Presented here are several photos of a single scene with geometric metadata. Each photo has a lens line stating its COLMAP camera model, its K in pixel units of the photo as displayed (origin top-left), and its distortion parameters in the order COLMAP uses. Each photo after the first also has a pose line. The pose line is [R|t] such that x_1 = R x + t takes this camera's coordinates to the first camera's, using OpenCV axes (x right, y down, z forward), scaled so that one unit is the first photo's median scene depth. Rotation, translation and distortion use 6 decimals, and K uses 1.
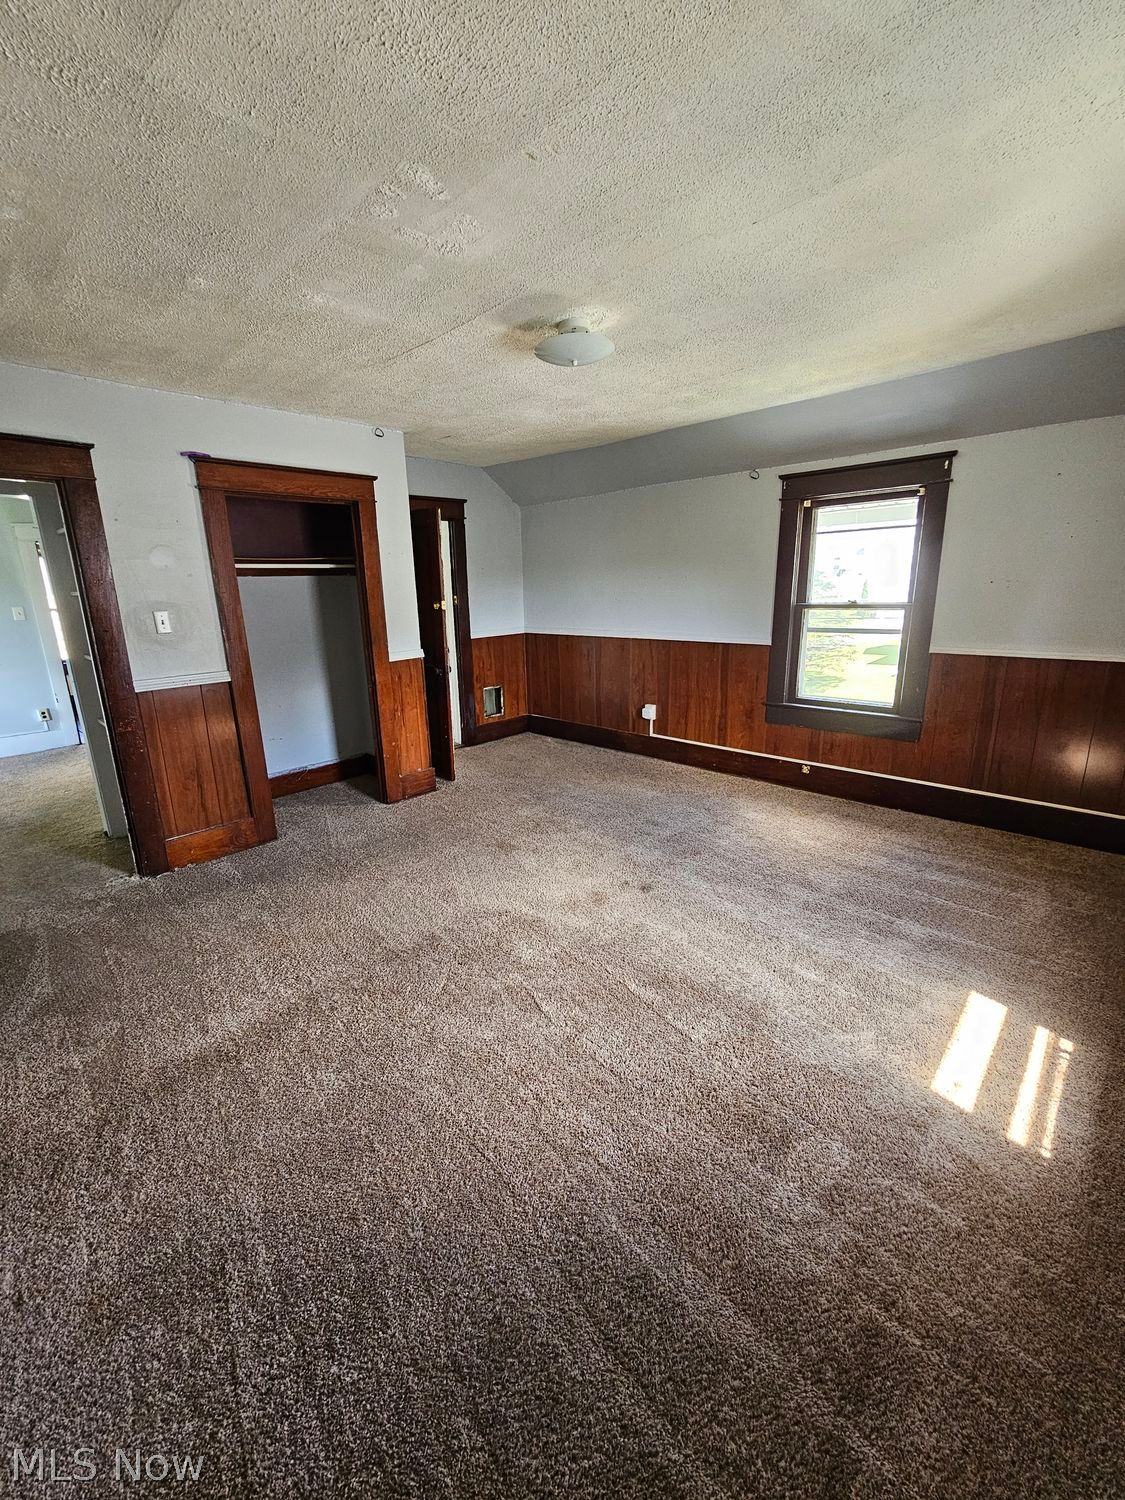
lens RADIAL K [[618.5, 0, 544.9], [0, 618.5, 749.8], [0, 0, 1]] dist [-0.000922, -0.000189]
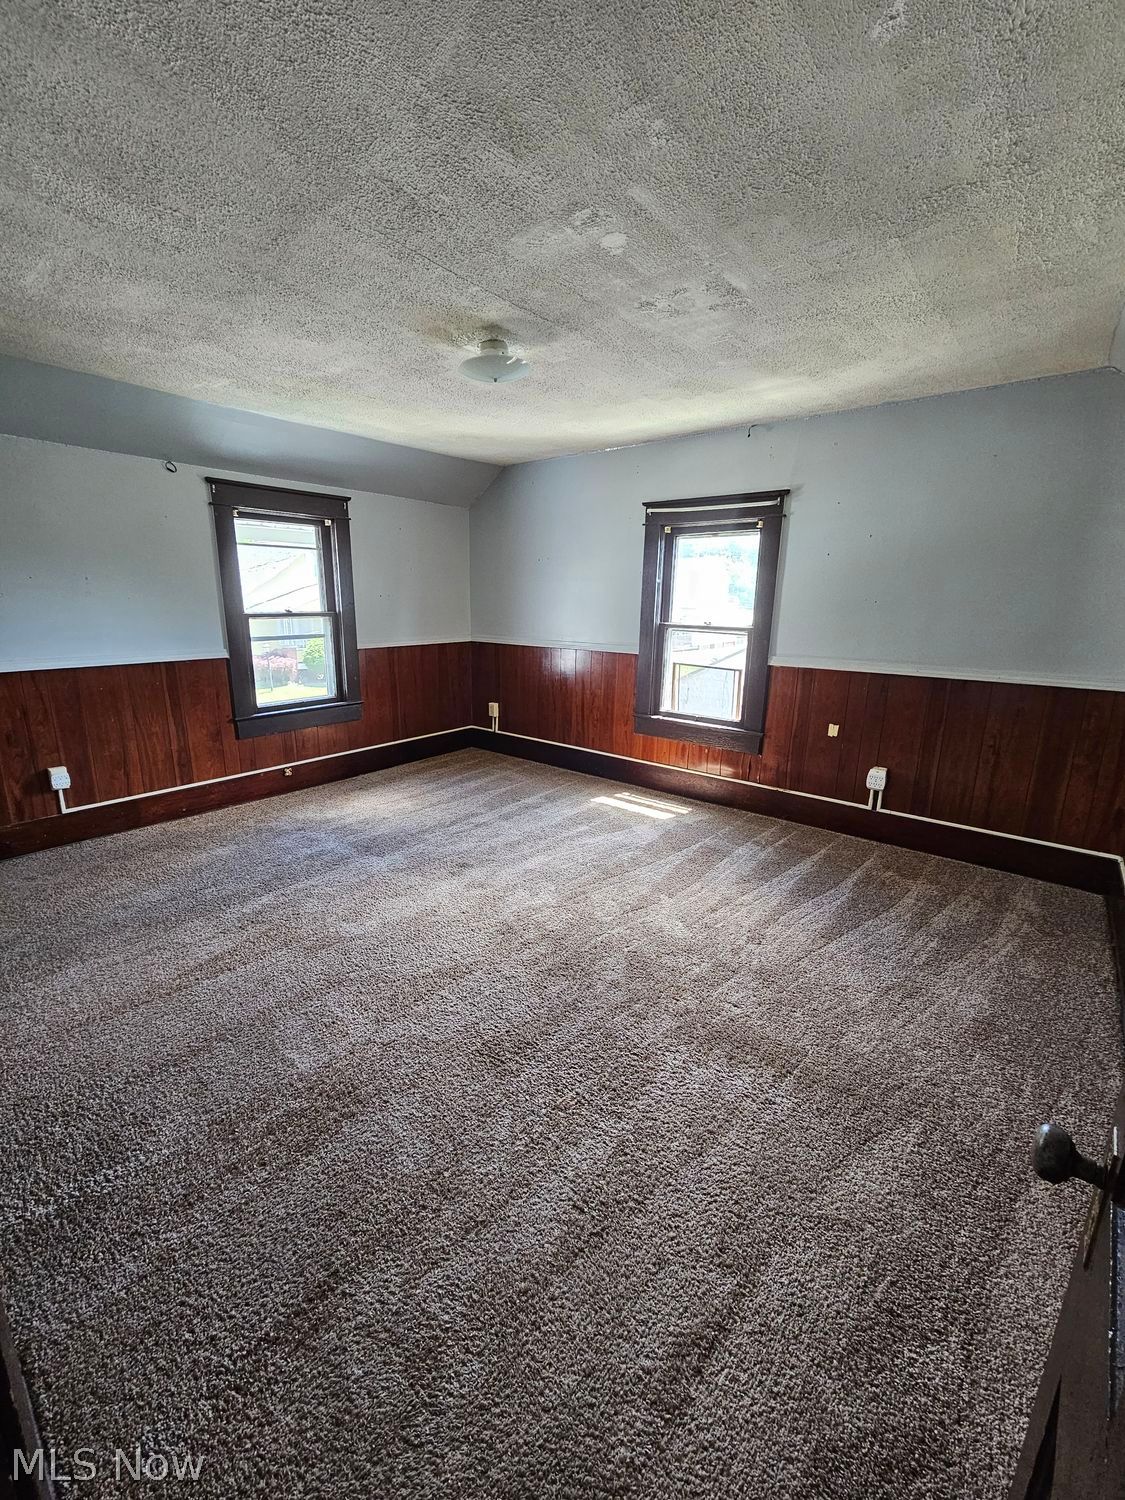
lens RADIAL K [[609.8, 0, 562.5], [0, 609.8, 750.0], [0, 0, 1]] dist [0.000333, -0.000028]
pose [[-0.089406, -0.215800, 0.972336, -0.676527], [0.255555, 0.938593, 0.231809, -0.136291], [-0.962652, 0.269211, -0.028767, 0.640579]]
